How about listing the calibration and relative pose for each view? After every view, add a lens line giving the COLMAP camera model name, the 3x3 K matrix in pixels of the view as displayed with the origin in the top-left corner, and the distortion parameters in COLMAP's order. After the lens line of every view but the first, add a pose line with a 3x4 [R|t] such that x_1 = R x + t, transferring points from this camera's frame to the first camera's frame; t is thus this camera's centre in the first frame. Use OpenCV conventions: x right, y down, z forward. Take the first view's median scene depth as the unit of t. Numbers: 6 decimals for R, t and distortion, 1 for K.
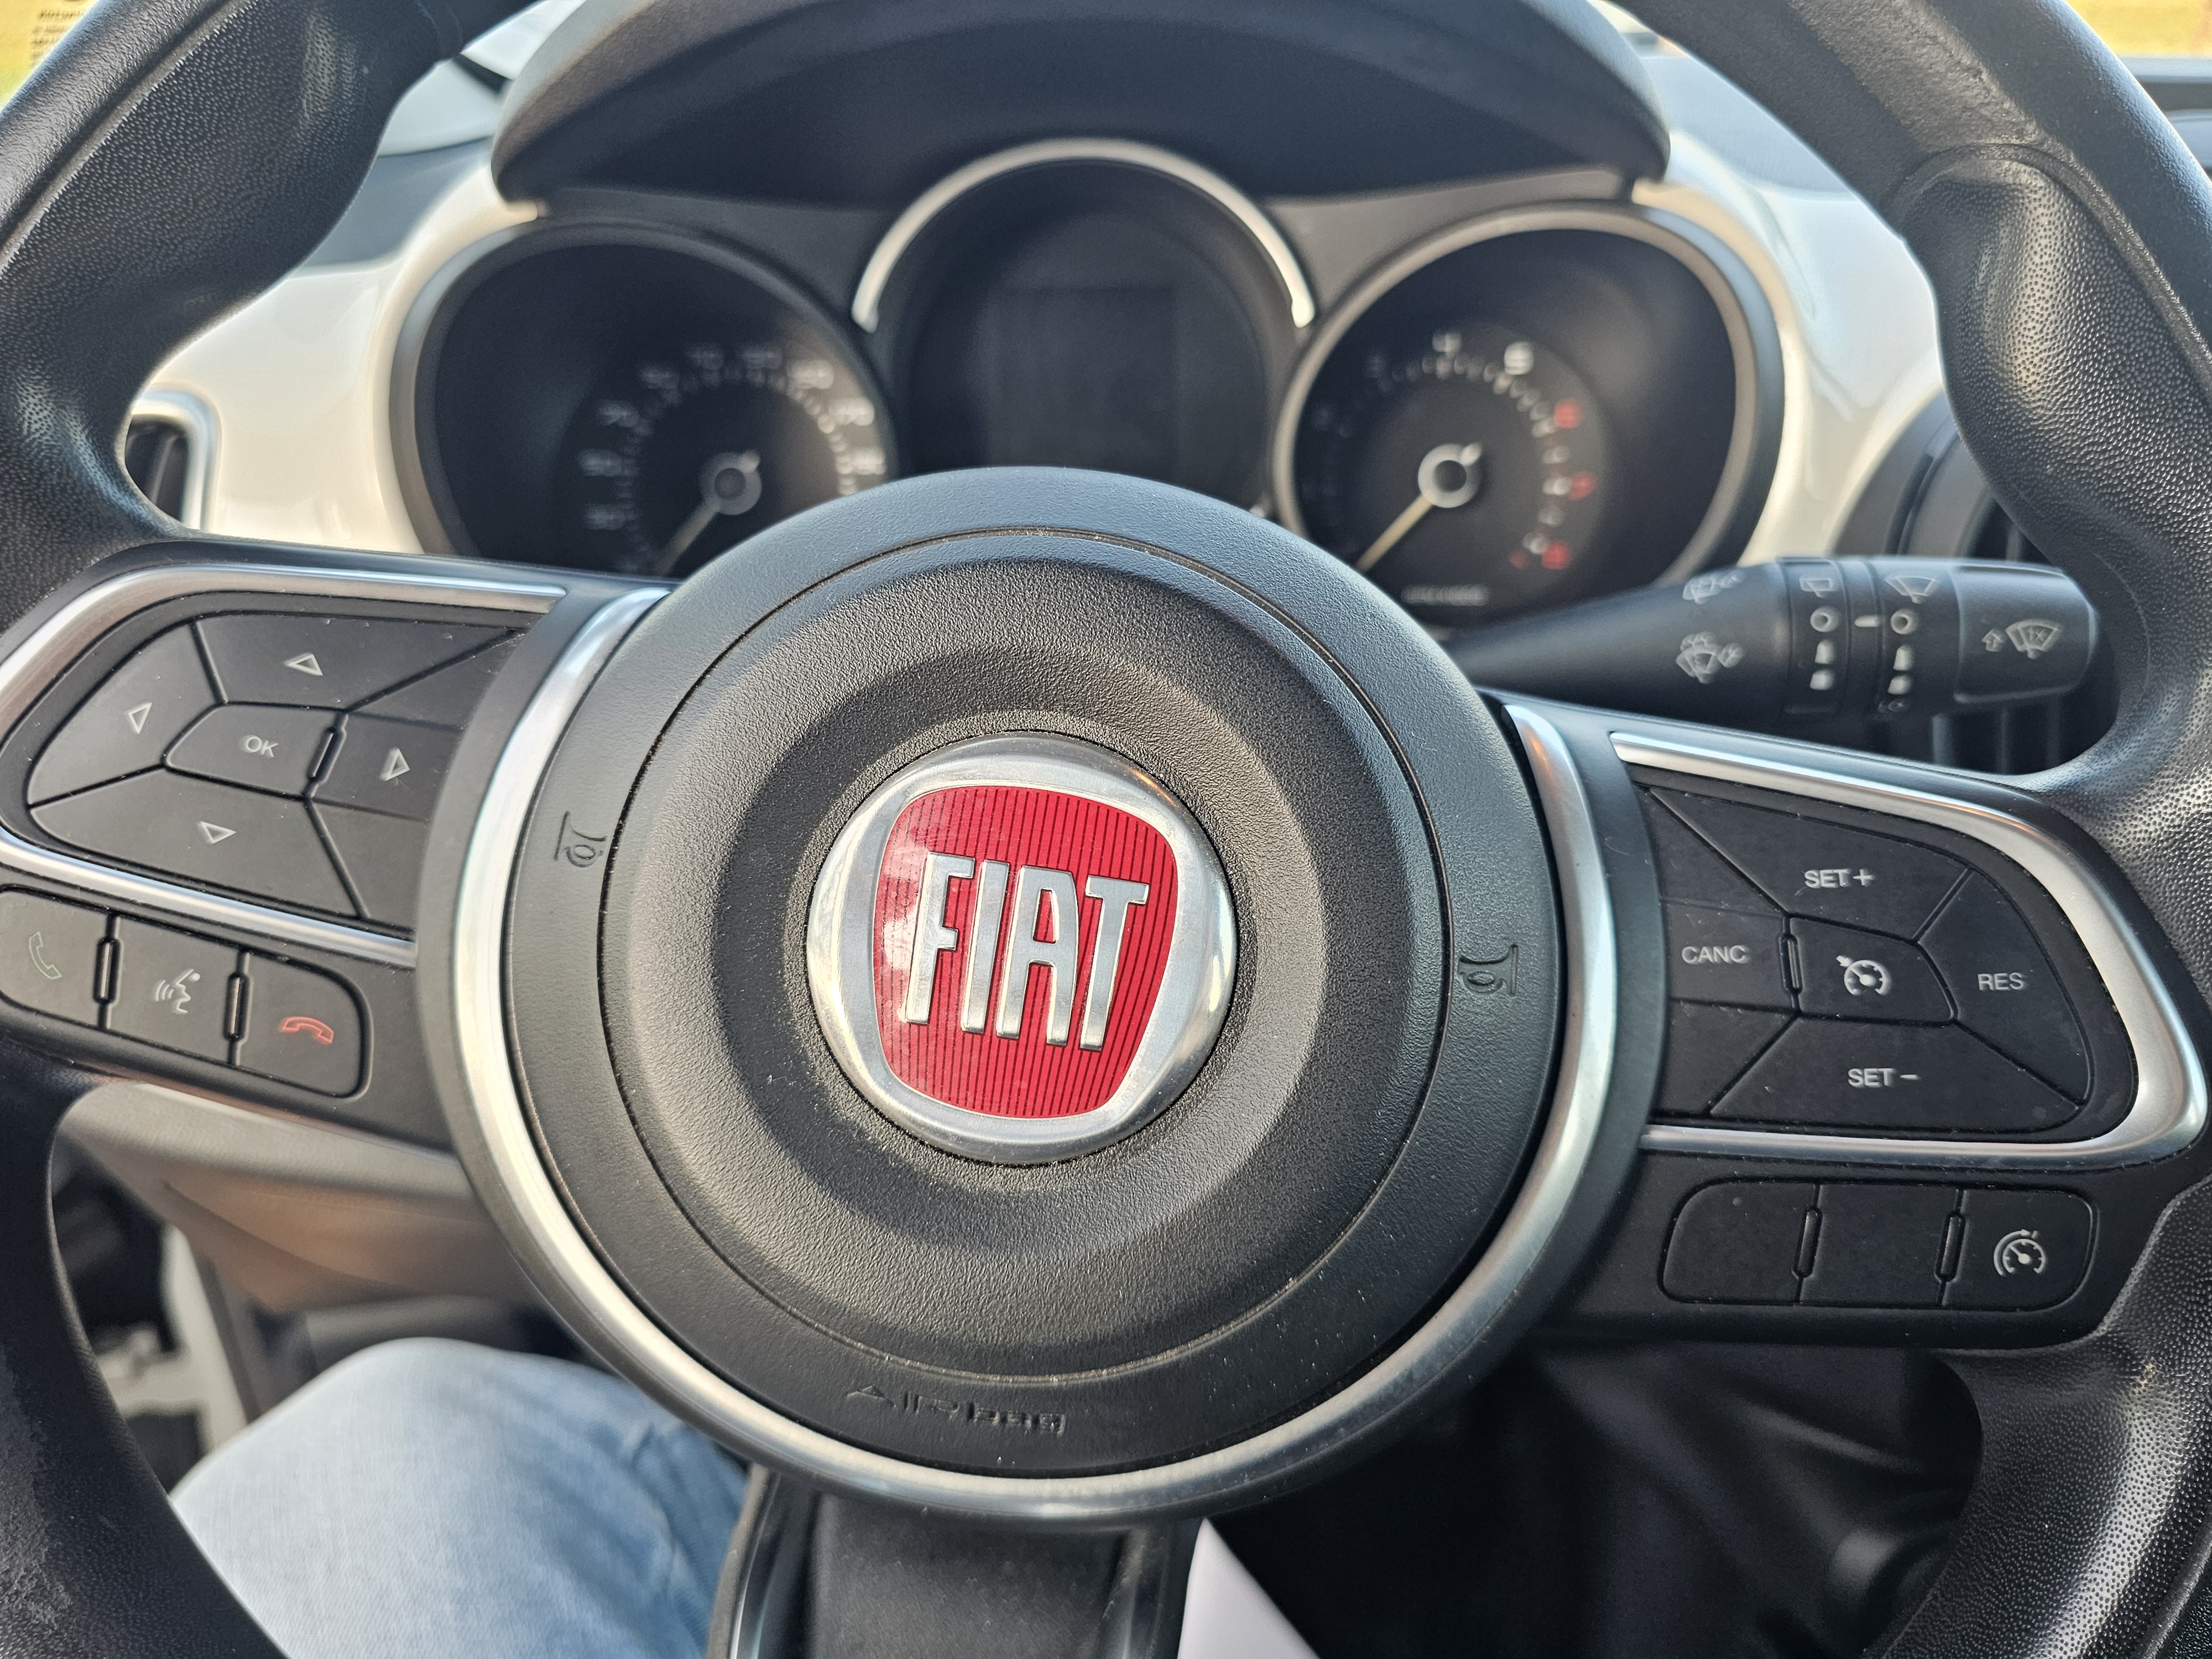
lens RADIAL K [[1493.7, 0, 1106.0], [0, 1493.7, 829.5], [0, 0, 1]] dist [0.050772, -0.048436]
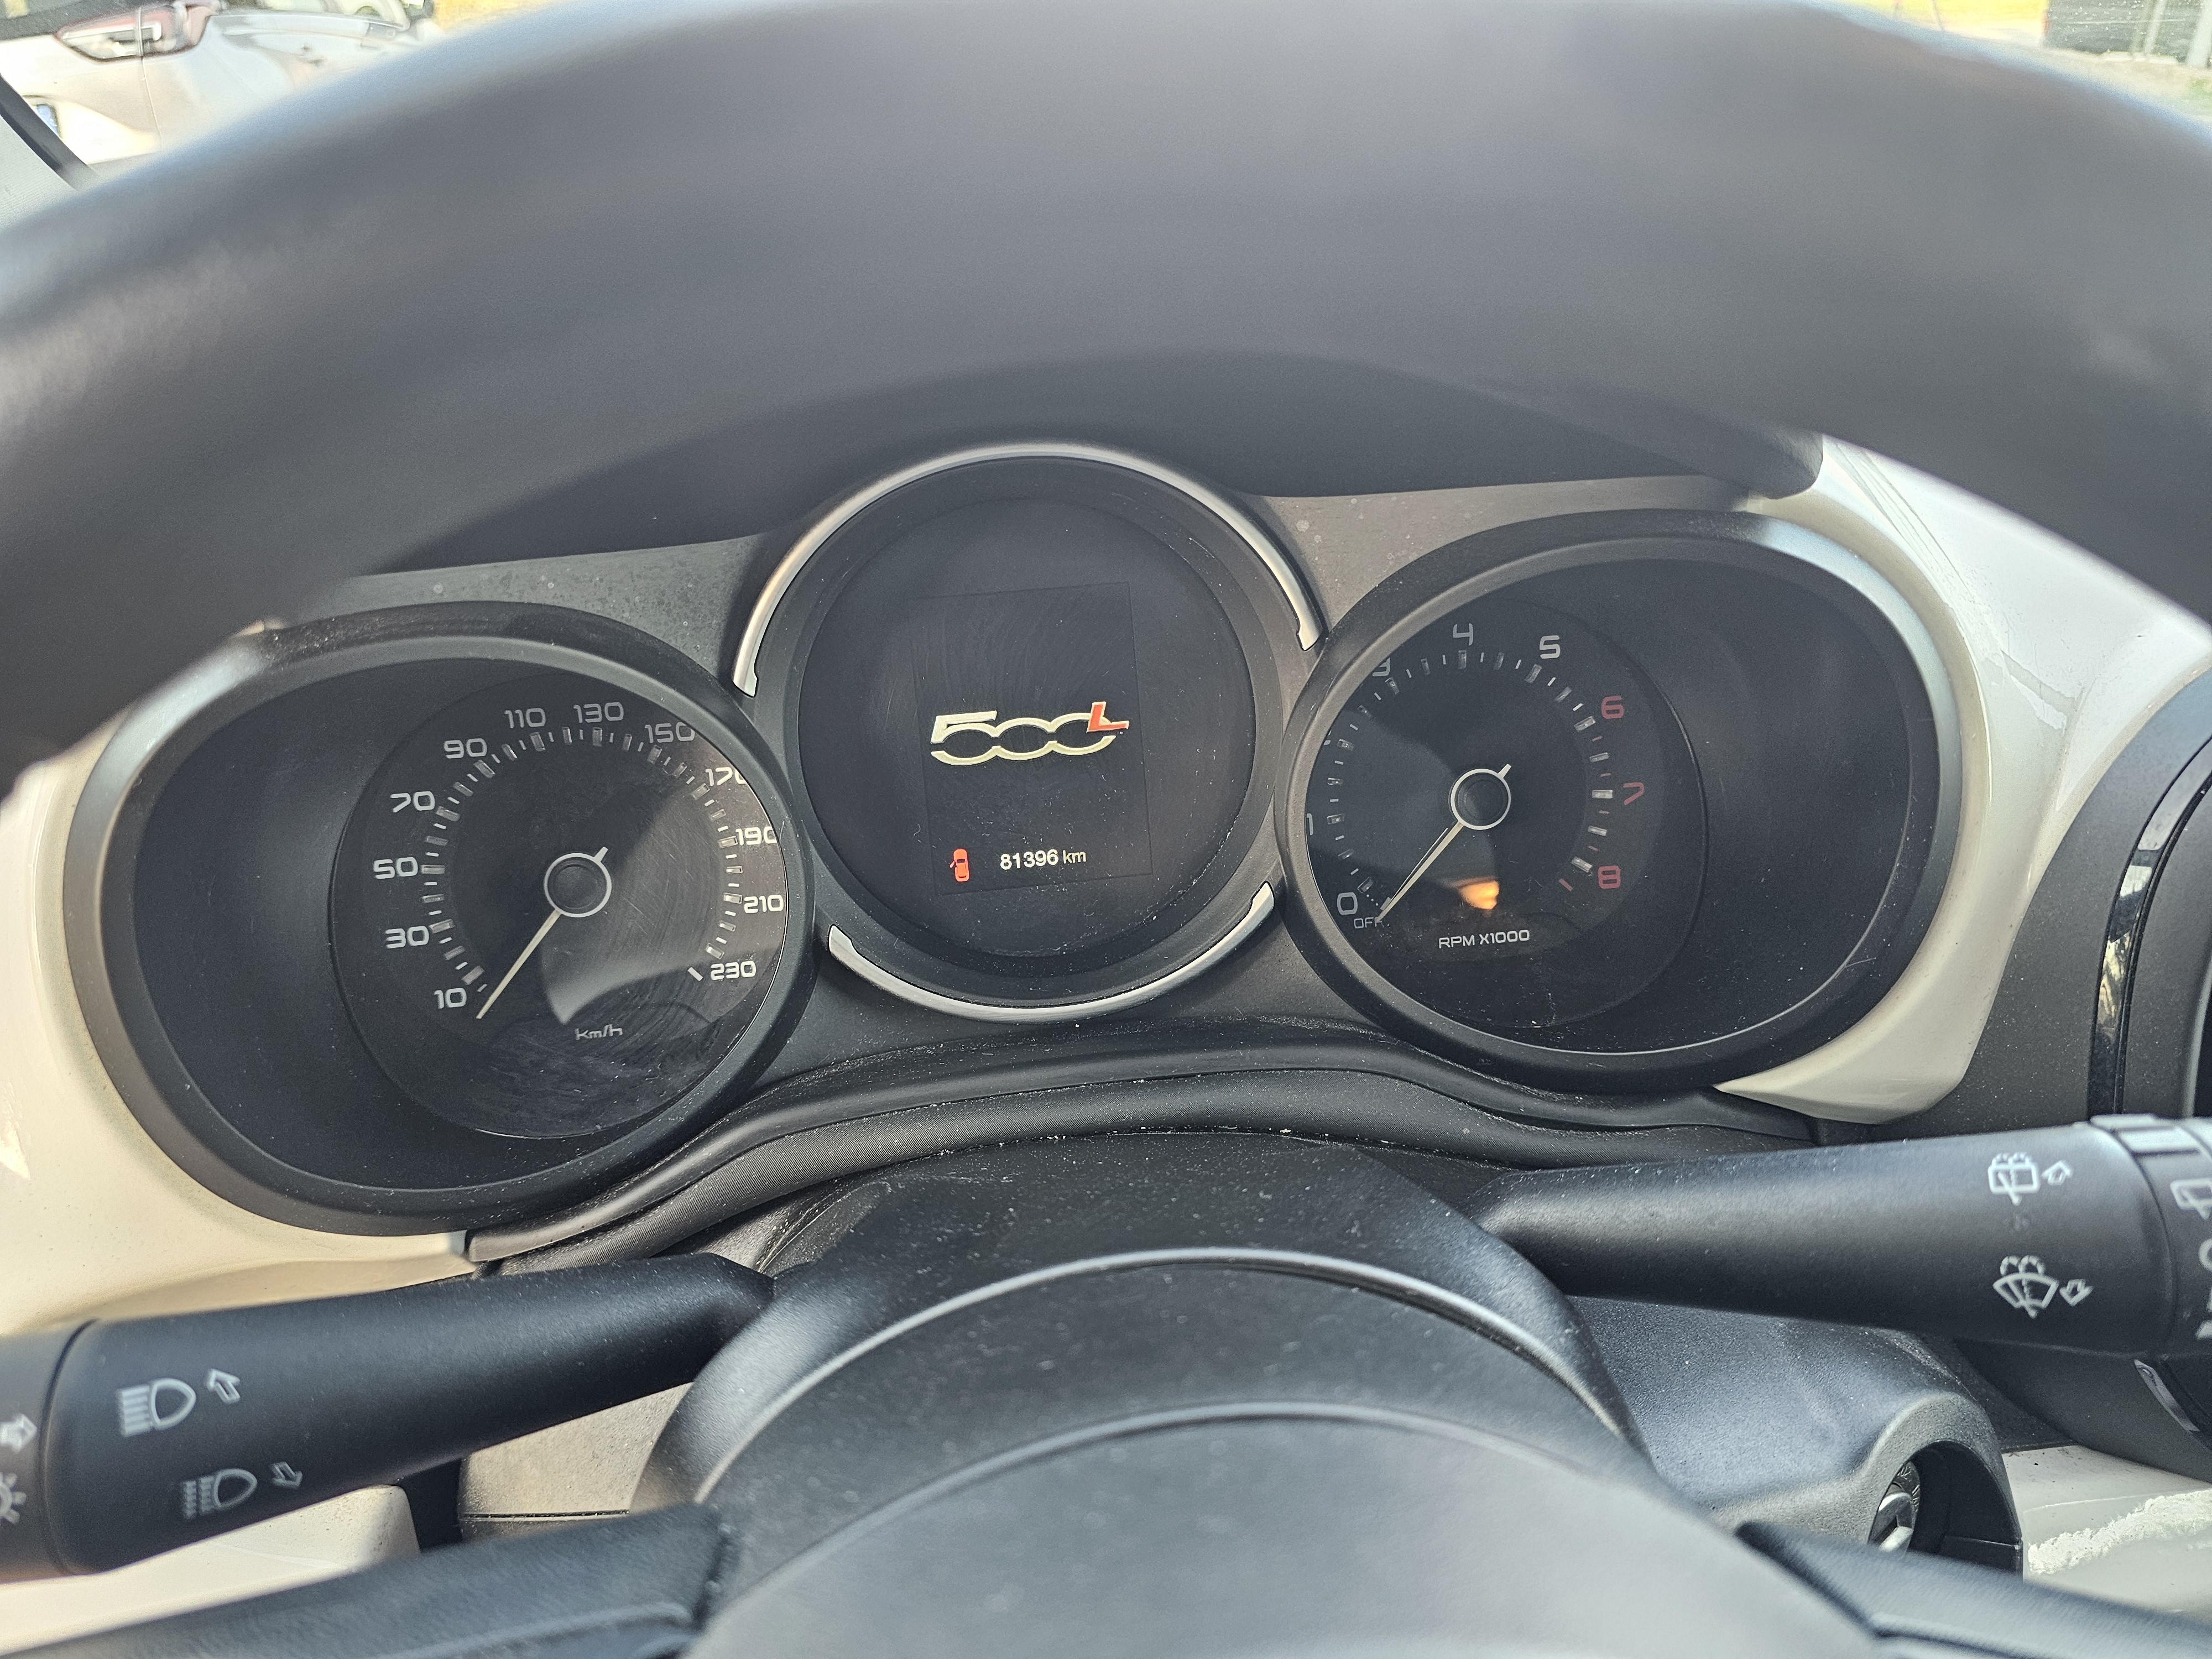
lens RADIAL K [[1493.7, 0, 1106.0], [0, 1493.7, 829.5], [0, 0, 1]] dist [0.050772, -0.048436]
pose [[0.990463, -0.084882, 0.108525, -0.068497], [0.085166, 0.996365, 0.002024, -0.254545], [-0.108303, 0.007238, 0.994092, 0.228555]]
